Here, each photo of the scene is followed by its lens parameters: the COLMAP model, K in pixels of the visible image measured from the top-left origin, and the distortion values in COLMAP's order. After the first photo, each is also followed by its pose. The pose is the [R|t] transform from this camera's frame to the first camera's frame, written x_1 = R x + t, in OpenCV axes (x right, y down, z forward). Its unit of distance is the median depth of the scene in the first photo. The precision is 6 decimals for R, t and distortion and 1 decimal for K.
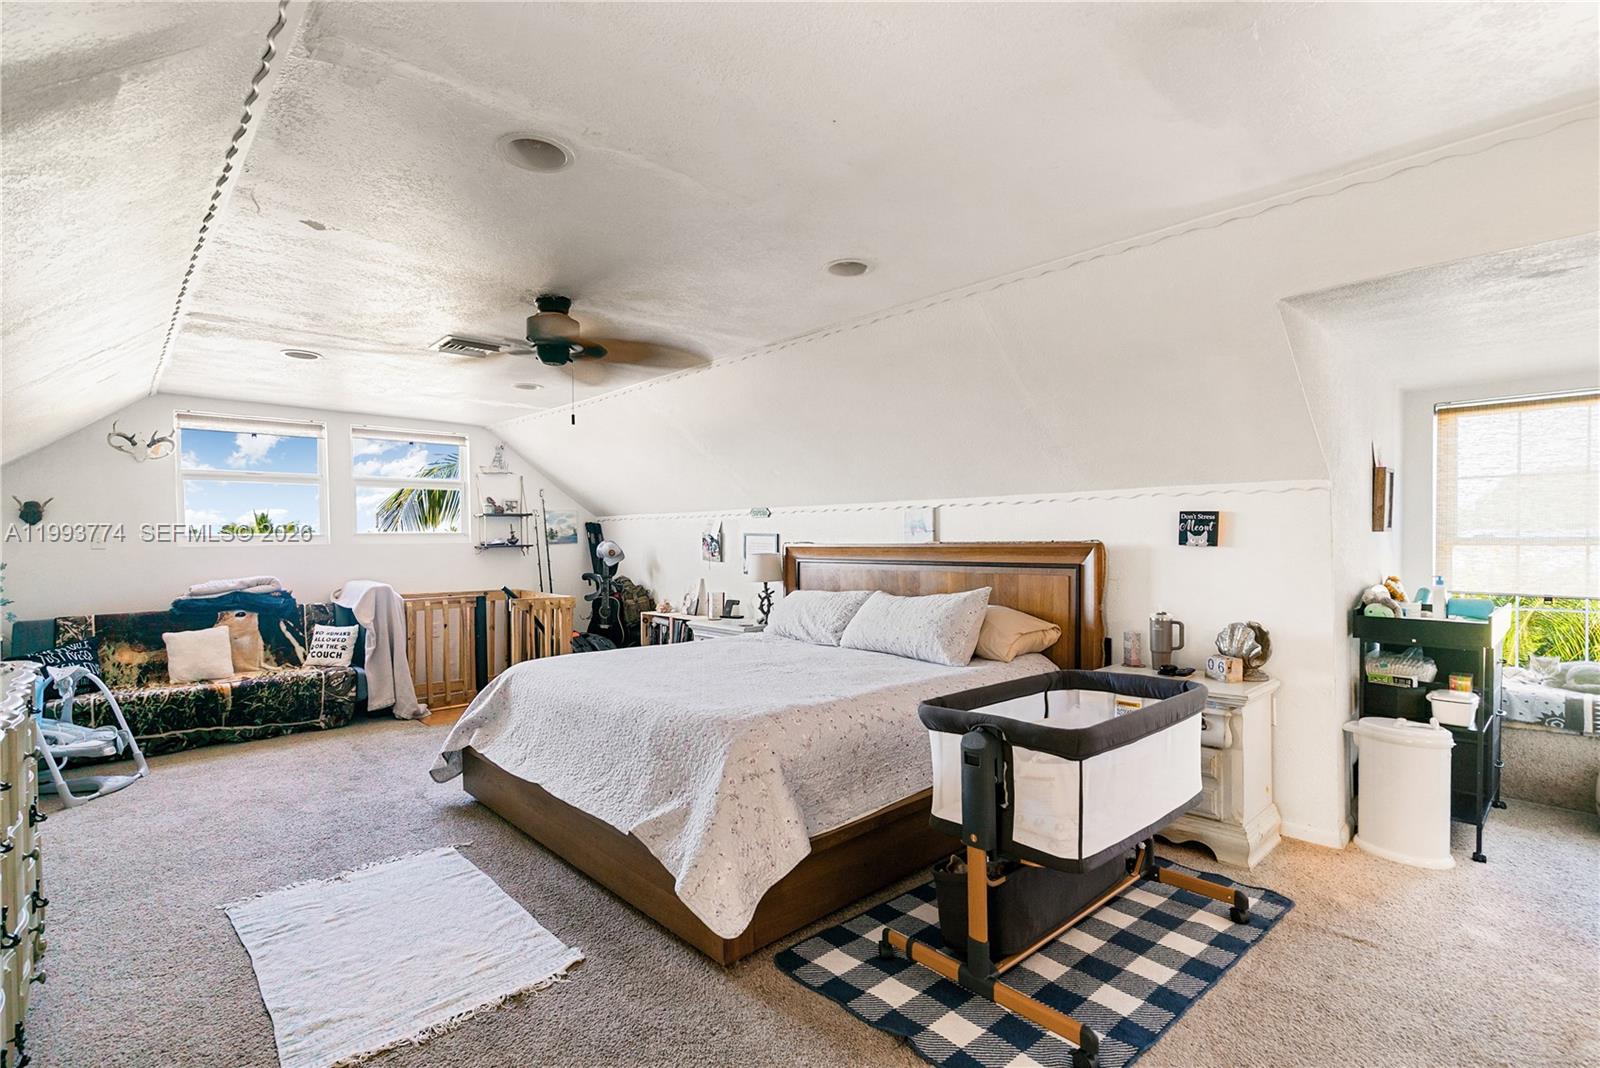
lens RADIAL K [[734.8, 0, 795.3], [0, 734.8, 541.1], [0, 0, 1]] dist [-0.001036, 0.000801]
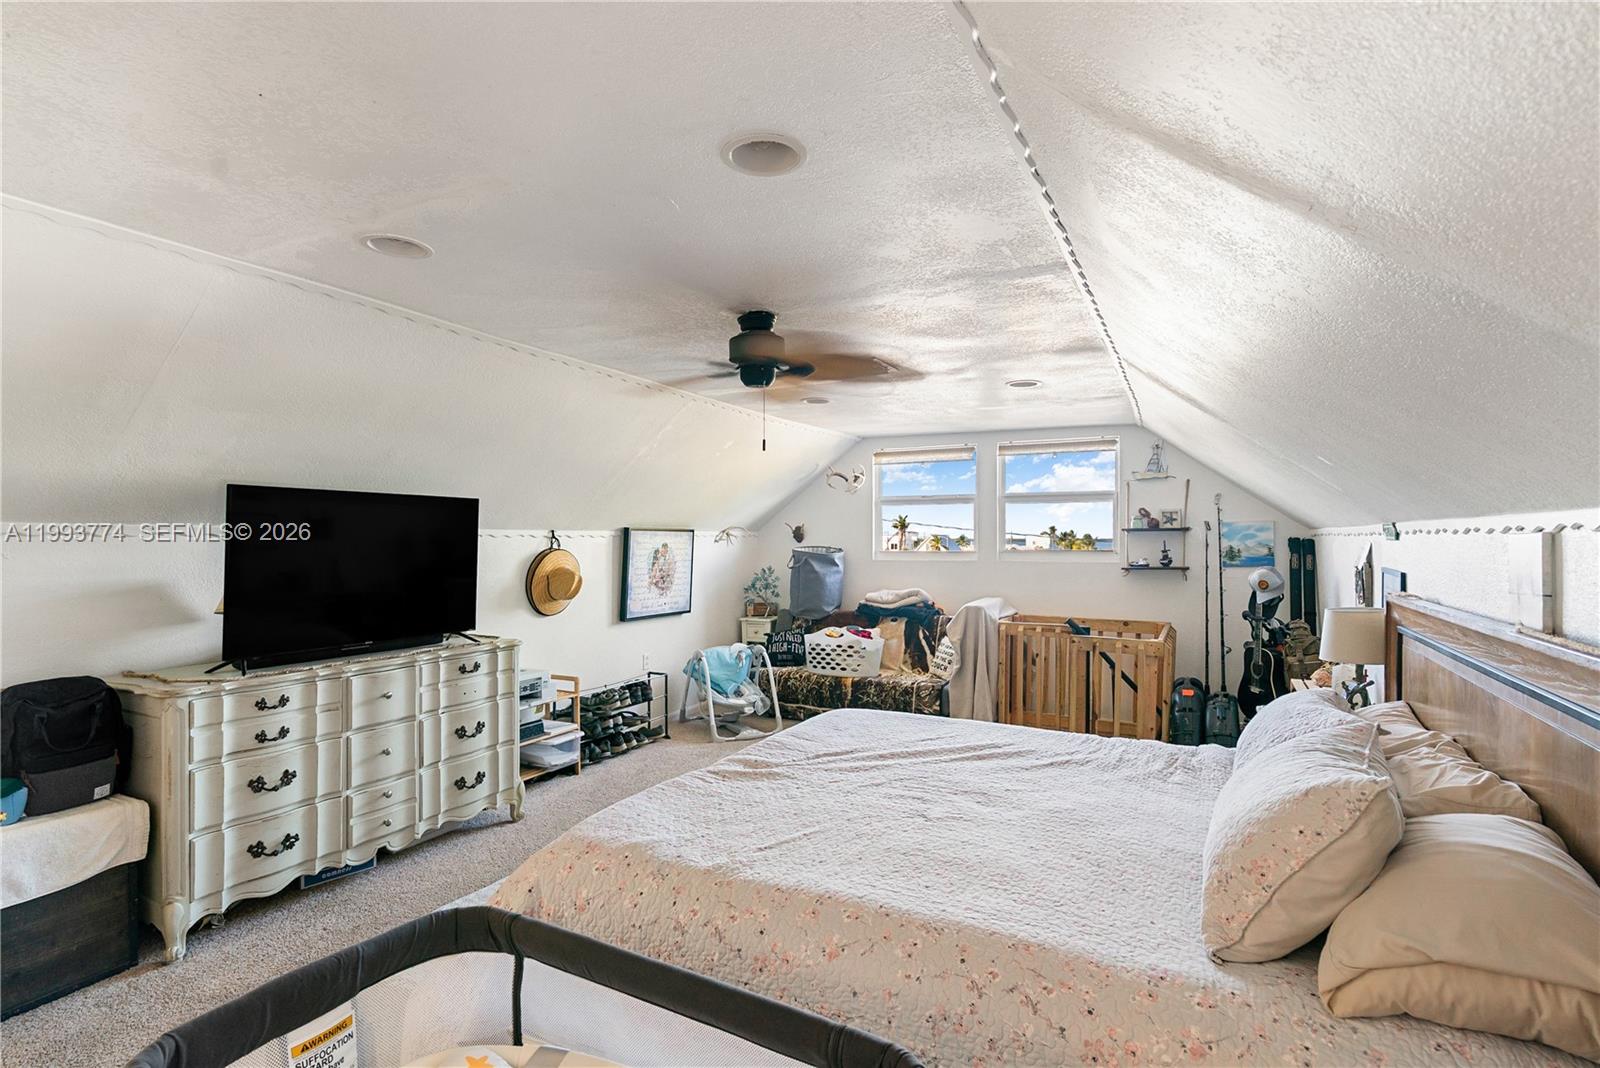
lens RADIAL K [[784.3, 0, 795.6], [0, 784.3, 530.2], [0, 0, 1]] dist [0.001918, 0.000069]
pose [[0.341364, -0.001800, -0.939929, 0.358418], [-0.007913, 0.999957, -0.004788, -0.035004], [0.939898, 0.009072, 0.341335, 0.413795]]
